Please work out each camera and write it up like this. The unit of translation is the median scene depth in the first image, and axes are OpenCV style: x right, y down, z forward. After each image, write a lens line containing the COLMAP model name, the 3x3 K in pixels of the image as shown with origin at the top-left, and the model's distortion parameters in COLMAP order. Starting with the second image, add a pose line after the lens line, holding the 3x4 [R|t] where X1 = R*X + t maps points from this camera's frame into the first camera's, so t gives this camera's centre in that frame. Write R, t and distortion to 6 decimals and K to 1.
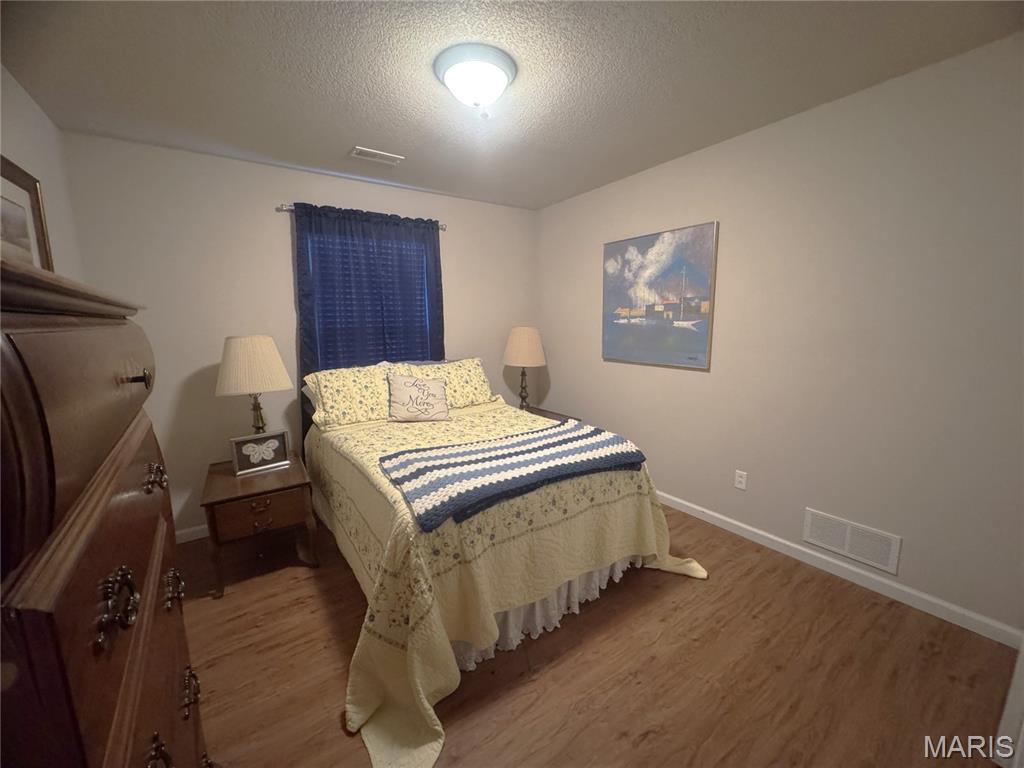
lens RADIAL K [[414.9, 0, 511.6], [0, 414.9, 383.2], [0, 0, 1]] dist [-0.002644, -0.000080]
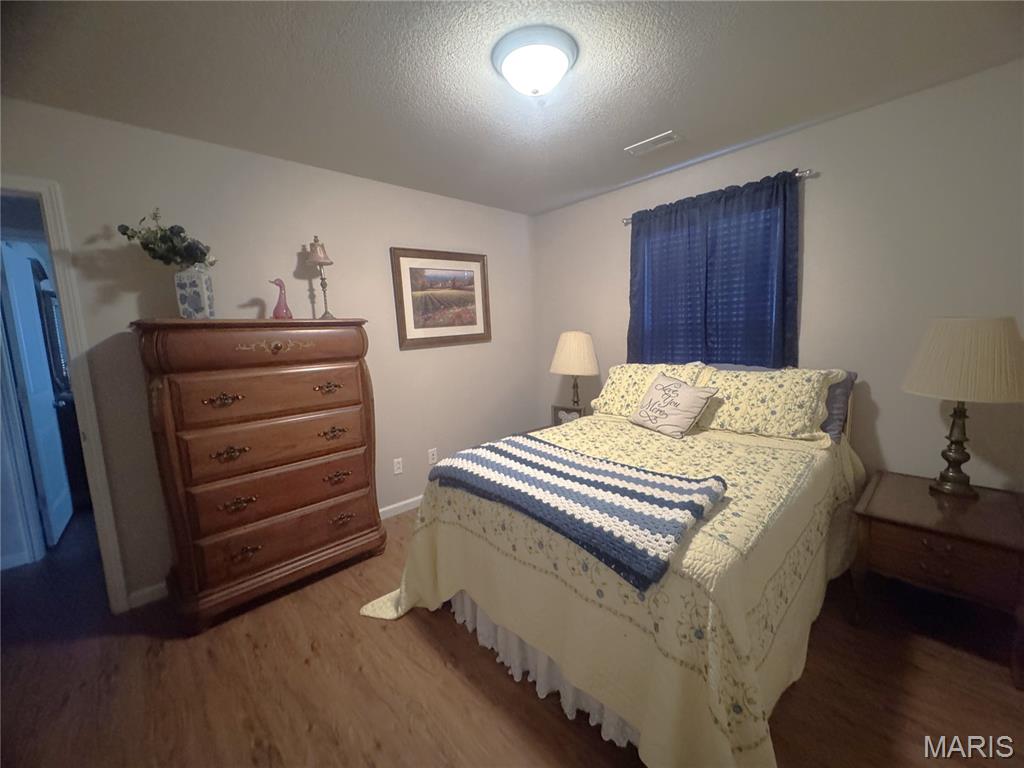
lens RADIAL K [[414.9, 0, 512.5], [0, 414.9, 382.0], [0, 0, 1]] dist [-0.002644, -0.000080]
pose [[0.125535, 0.128402, -0.983745, 0.798116], [-0.114167, 0.986871, 0.114241, -0.099973], [0.985498, 0.097970, 0.138546, 0.750369]]
